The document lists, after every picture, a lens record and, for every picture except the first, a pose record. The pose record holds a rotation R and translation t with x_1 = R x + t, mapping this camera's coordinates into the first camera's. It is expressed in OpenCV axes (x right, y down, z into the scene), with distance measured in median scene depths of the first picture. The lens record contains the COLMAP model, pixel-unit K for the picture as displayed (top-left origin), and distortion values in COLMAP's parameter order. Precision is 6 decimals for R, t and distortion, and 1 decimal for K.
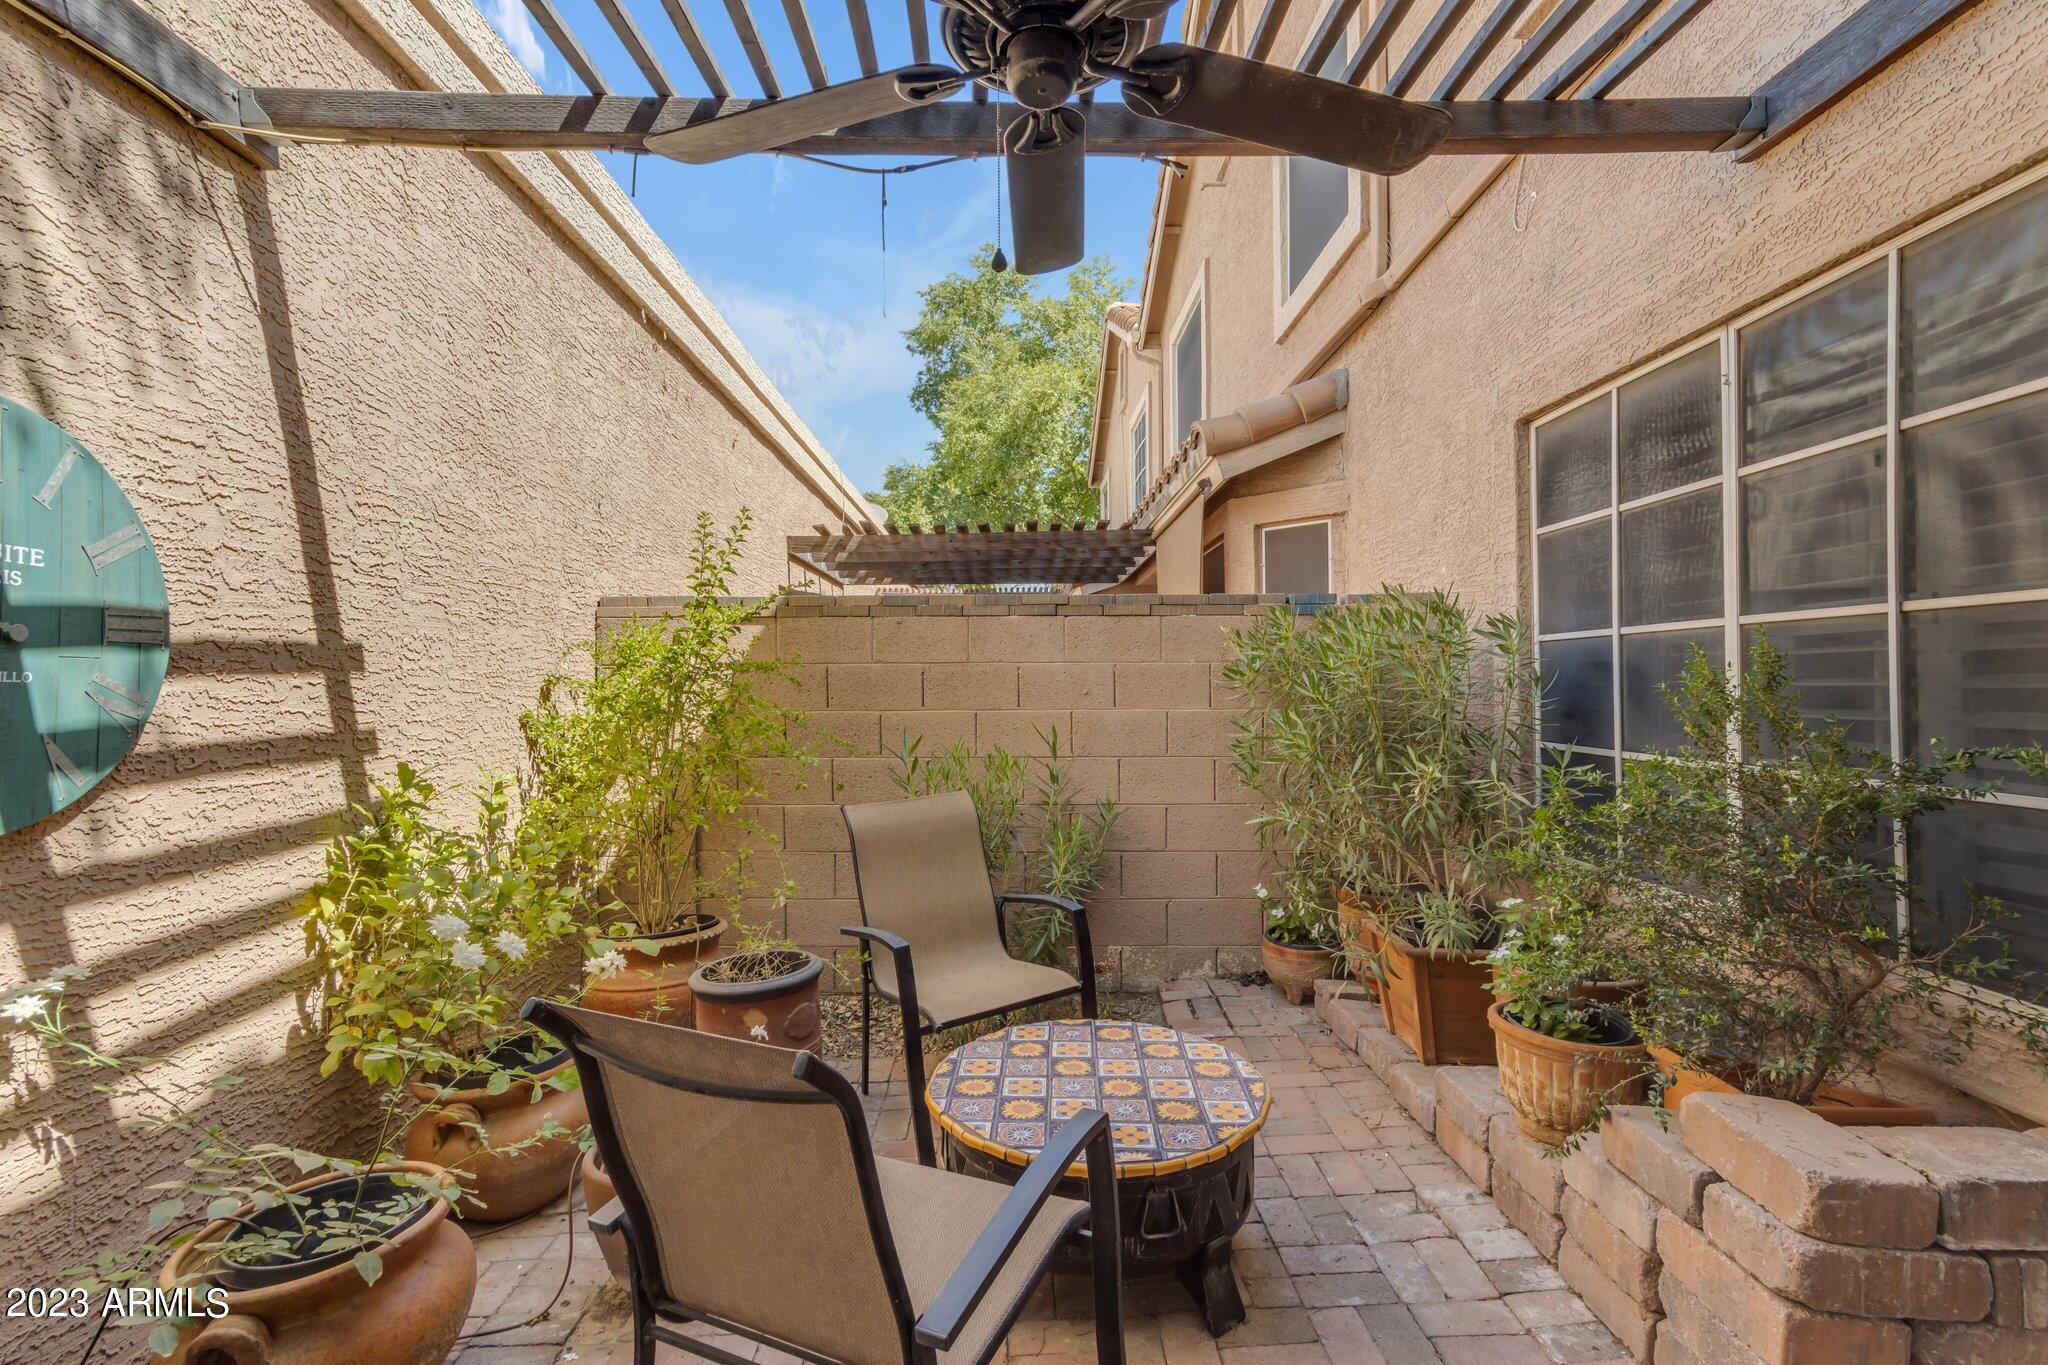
lens RADIAL K [[942.1, 0, 1016.7], [0, 942.1, 681.0], [0, 0, 1]] dist [0.001165, 0.001352]
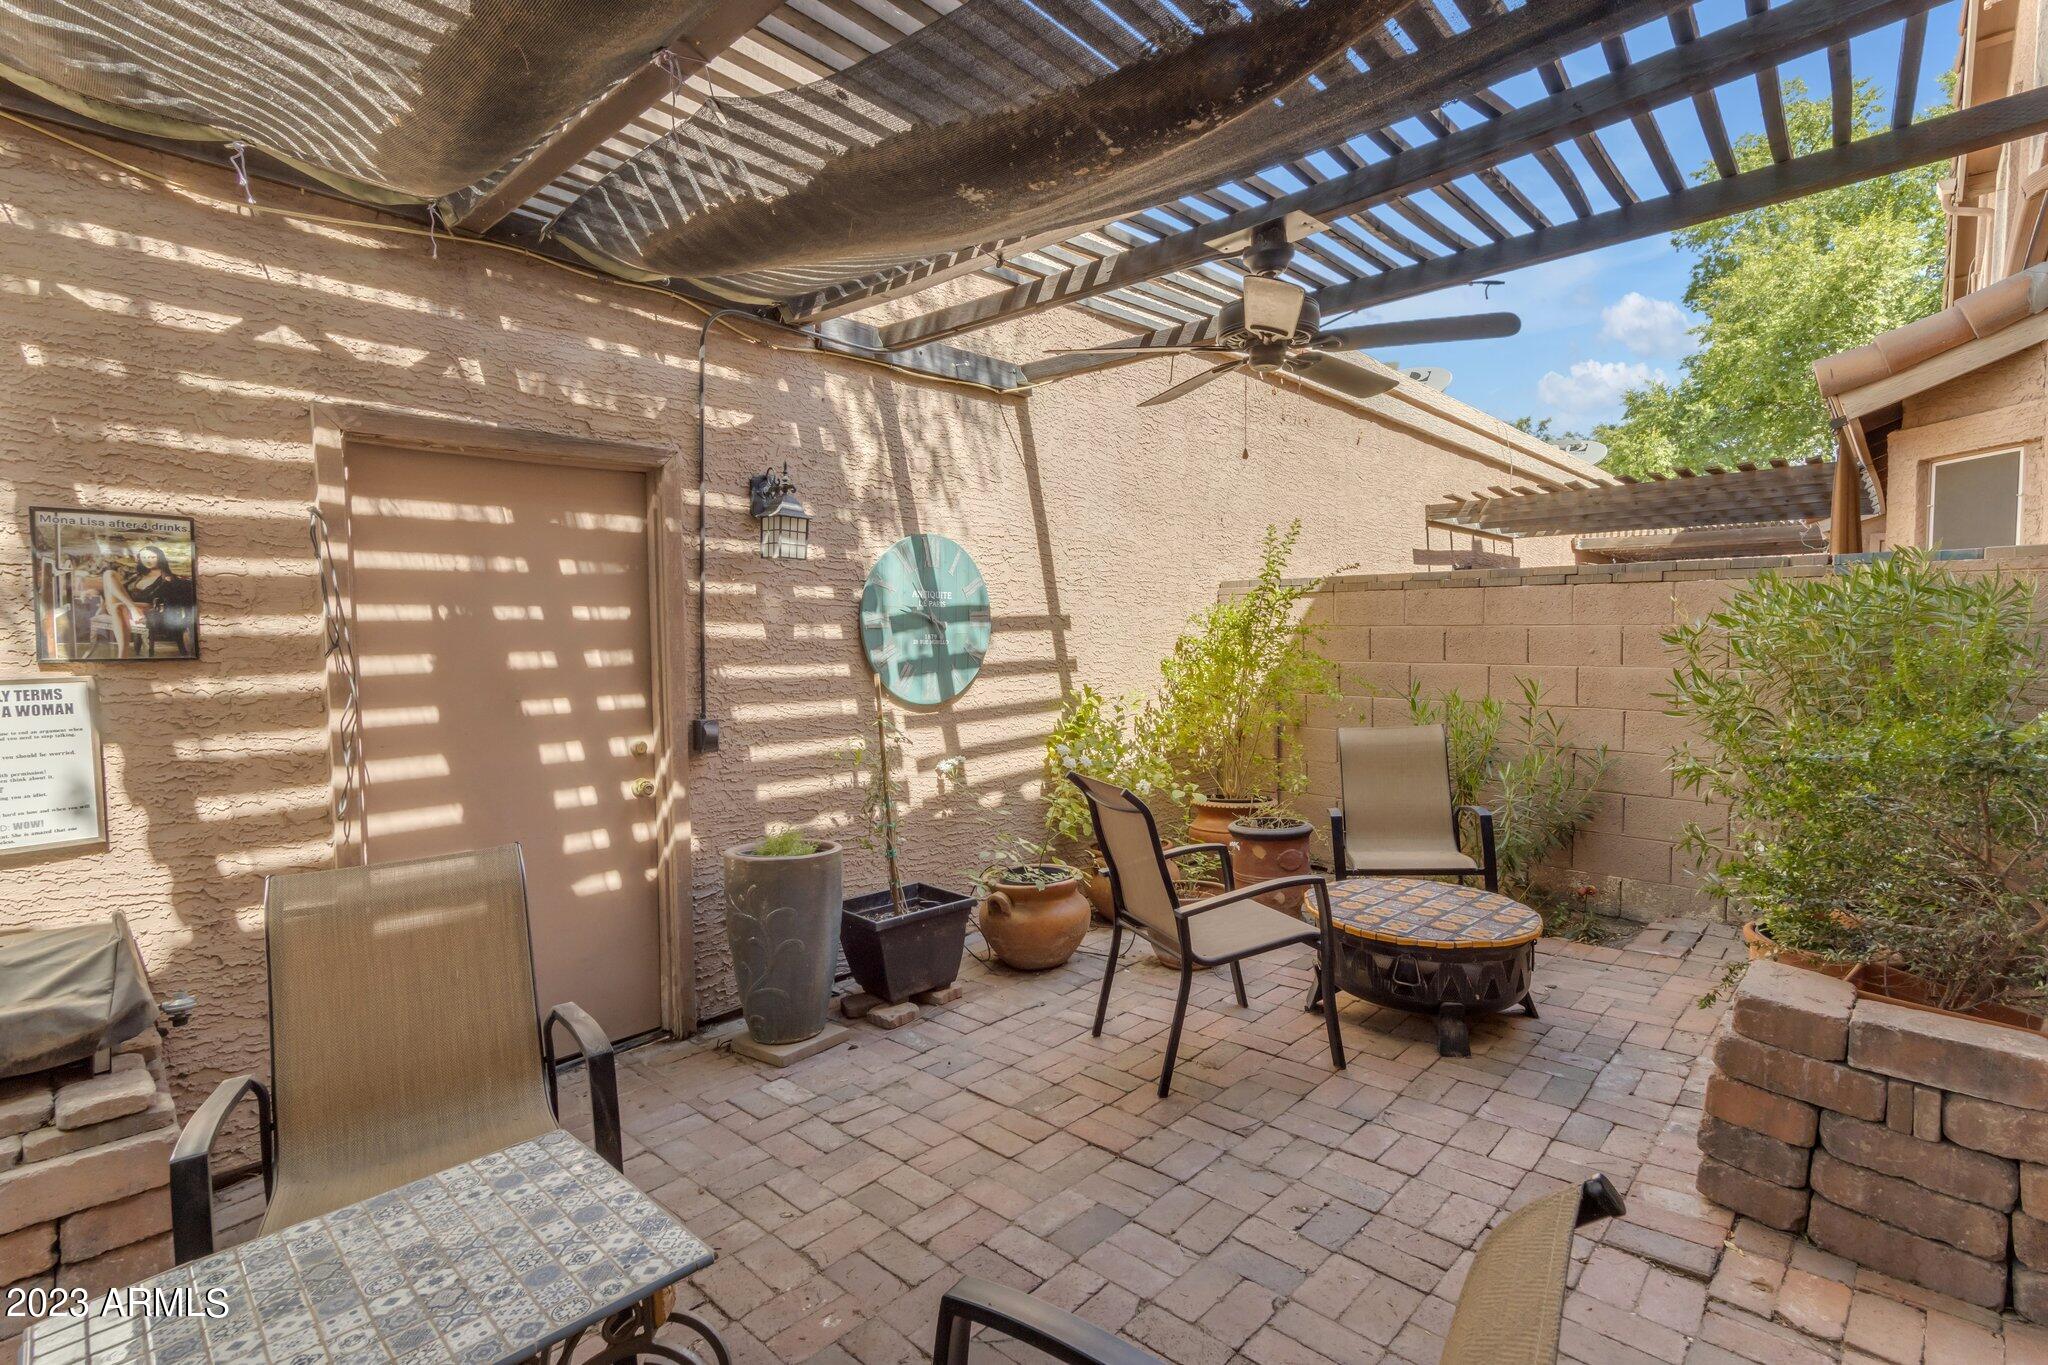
lens RADIAL K [[942.1, 0, 1016.7], [0, 942.1, 681.0], [0, 0, 1]] dist [0.001165, 0.001352]
pose [[0.714671, 0.039173, -0.698363, 0.485152], [0.001244, 0.998358, 0.057274, -0.023503], [0.699460, -0.041801, 0.713449, -0.386026]]
